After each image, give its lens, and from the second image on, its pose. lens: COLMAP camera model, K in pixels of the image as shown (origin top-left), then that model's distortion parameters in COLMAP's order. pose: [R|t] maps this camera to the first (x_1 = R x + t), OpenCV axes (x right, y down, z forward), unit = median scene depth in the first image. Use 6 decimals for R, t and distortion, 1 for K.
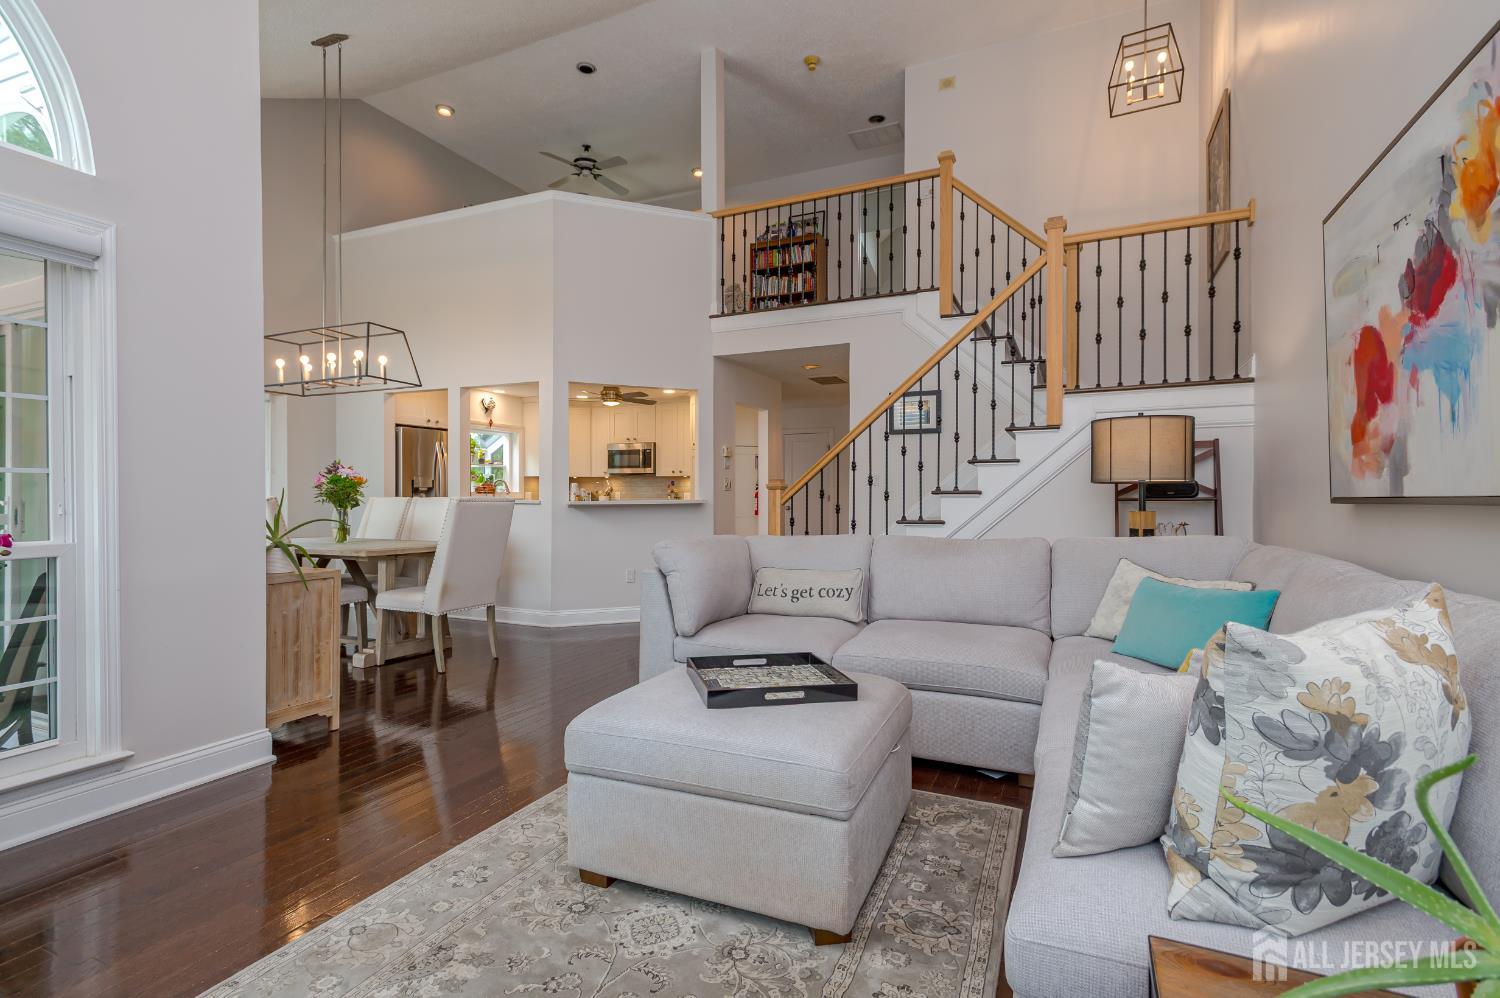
lens RADIAL K [[710.6, 0, 750.0], [0, 710.6, 499.0], [0, 0, 1]] dist [0.016027, -0.001300]
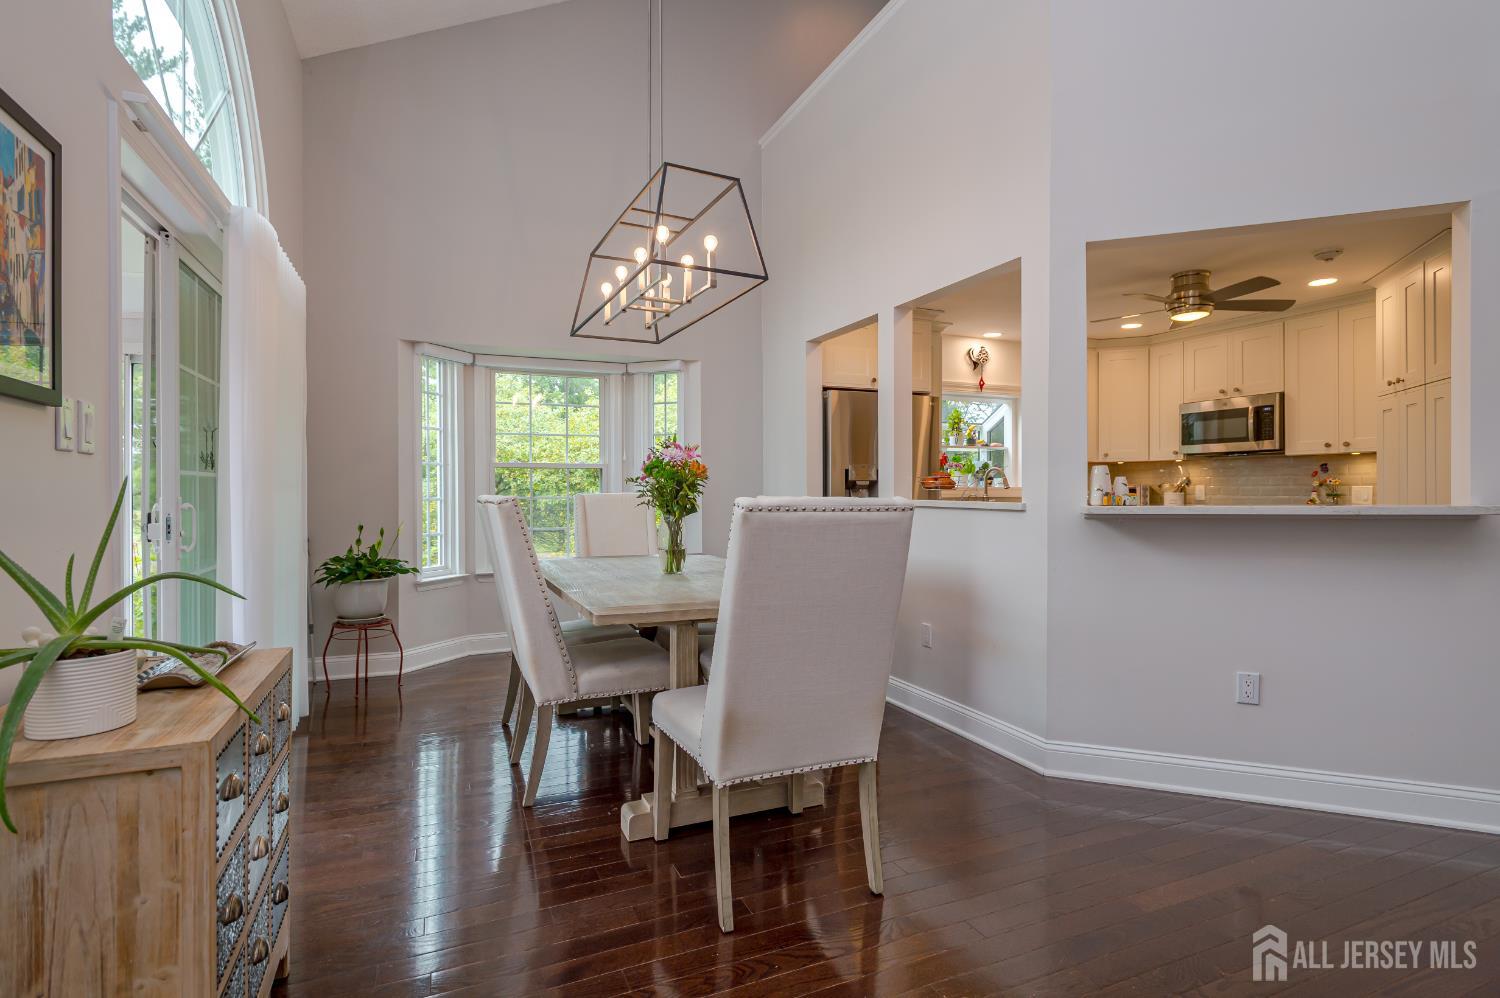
lens RADIAL K [[724.6, 0, 742.8], [0, 724.6, 494.7], [0, 0, 1]] dist [-0.000121, -0.000709]
pose [[0.739556, 0.000964, -0.673094, -0.067619], [-0.000192, 0.999999, 0.001222, -0.003093], [0.673095, -0.000774, 0.739555, 0.327446]]
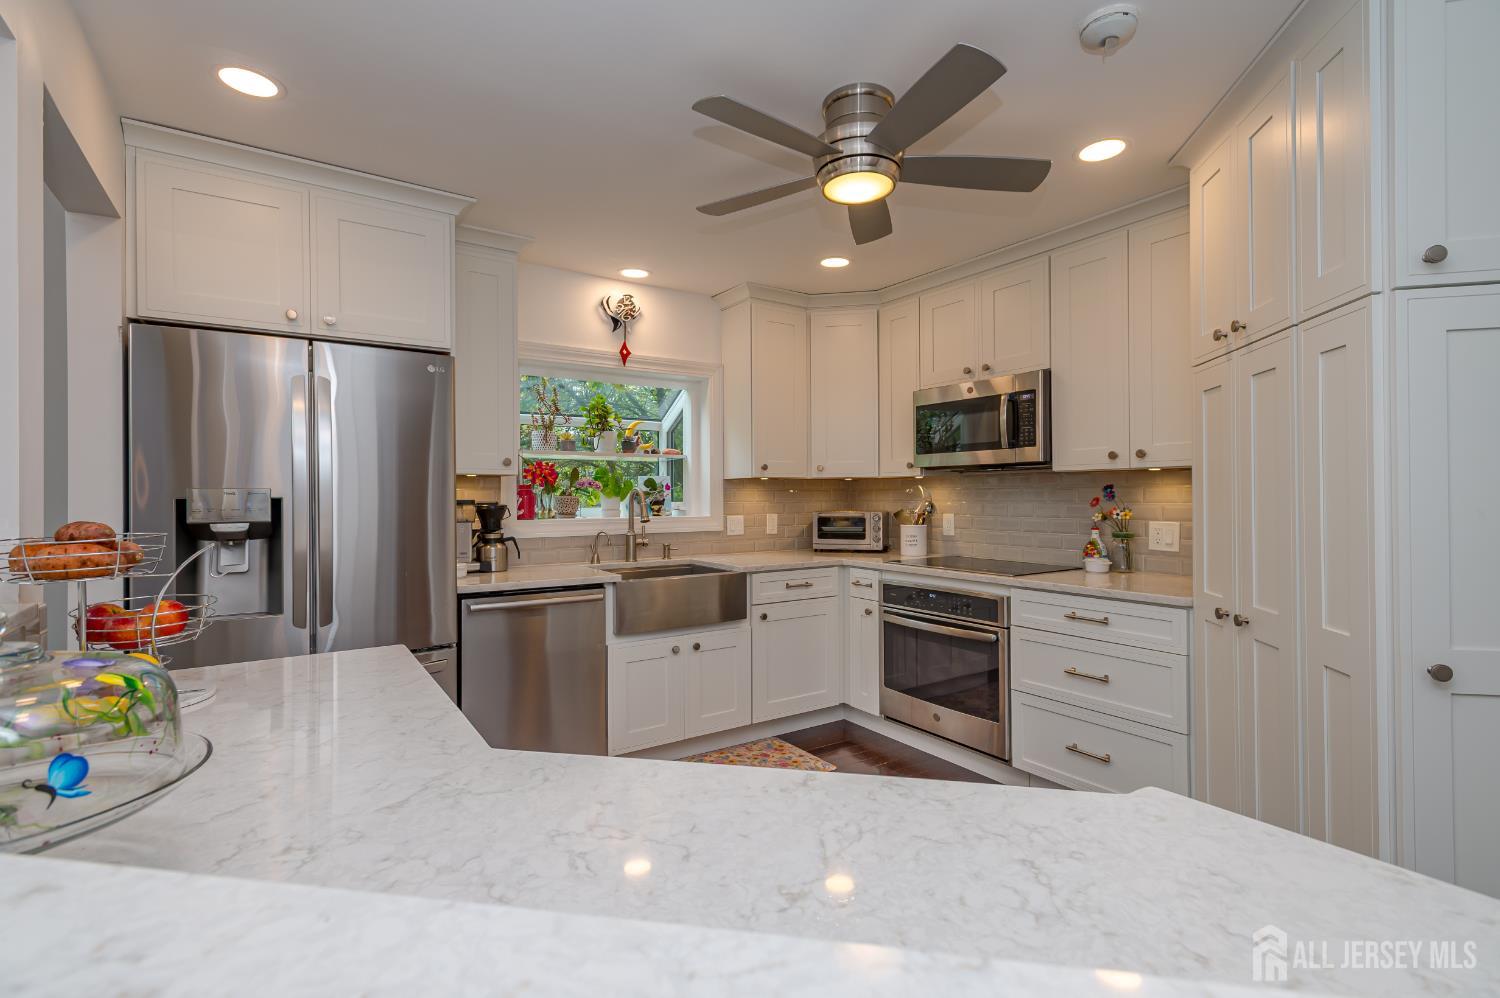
lens RADIAL K [[693.7, 0, 747.3], [0, 693.7, 493.9], [0, 0, 1]] dist [0.010481, -0.000714]
pose [[0.852824, -0.006753, -0.522155, -0.084987], [0.003009, 0.999963, -0.008018, -0.019530], [0.522190, 0.005267, 0.852813, 0.654794]]
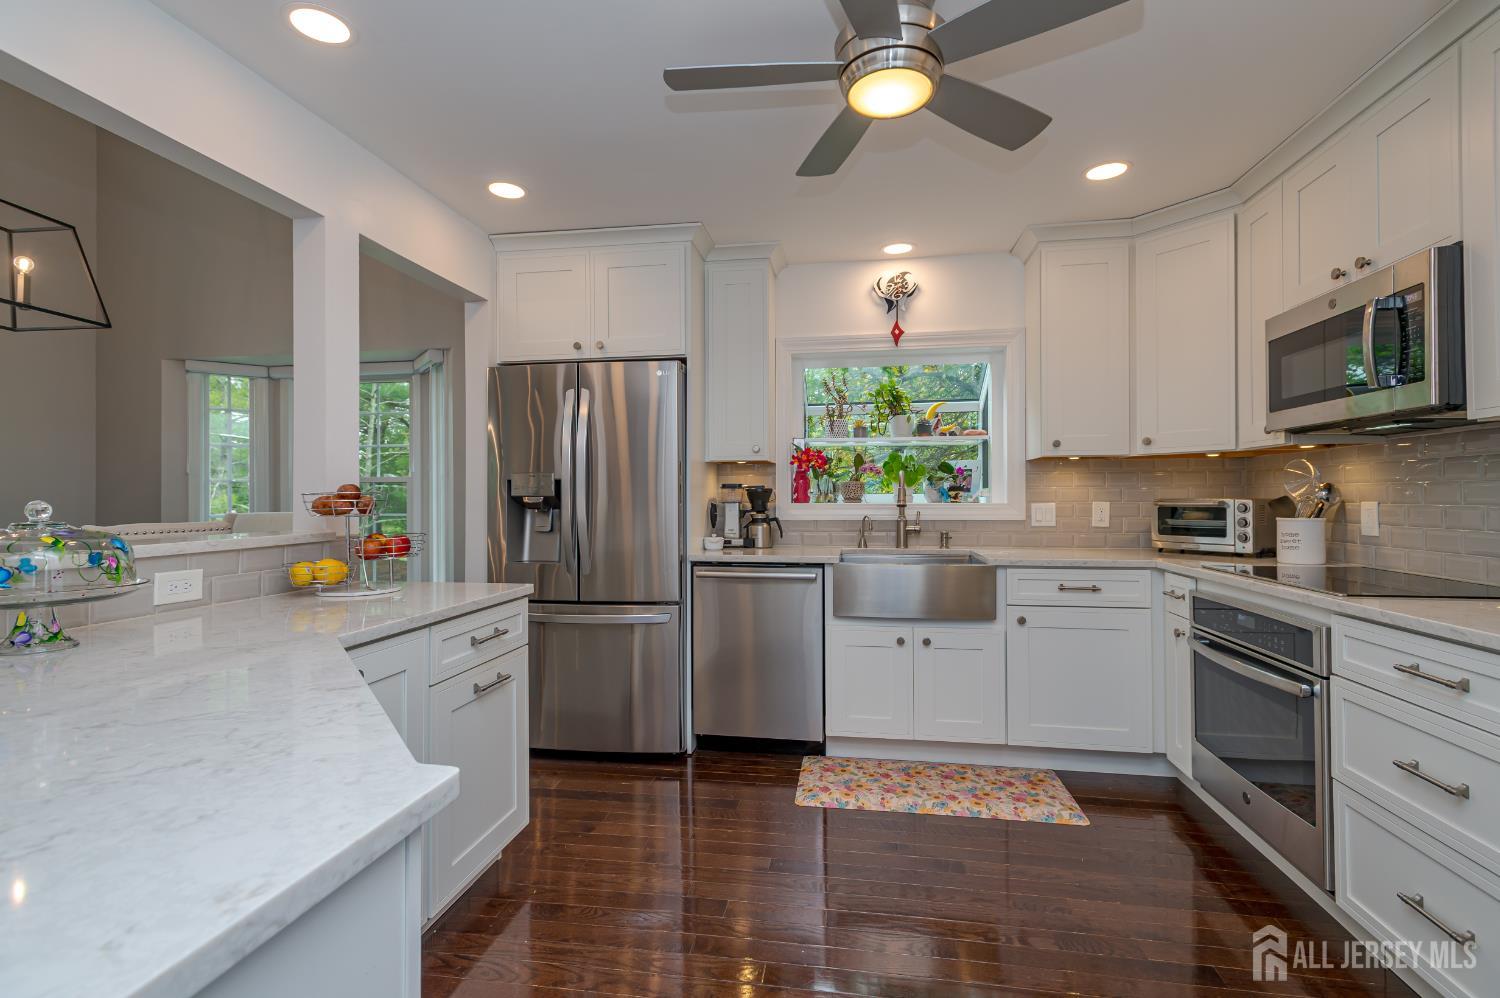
lens RADIAL K [[693.7, 0, 747.3], [0, 693.7, 493.9], [0, 0, 1]] dist [0.010481, -0.000714]
pose [[0.266523, -0.007505, -0.963799, -0.005205], [-0.001627, 0.999965, -0.008236, -0.011134], [0.963827, 0.003763, 0.266502, 0.771491]]
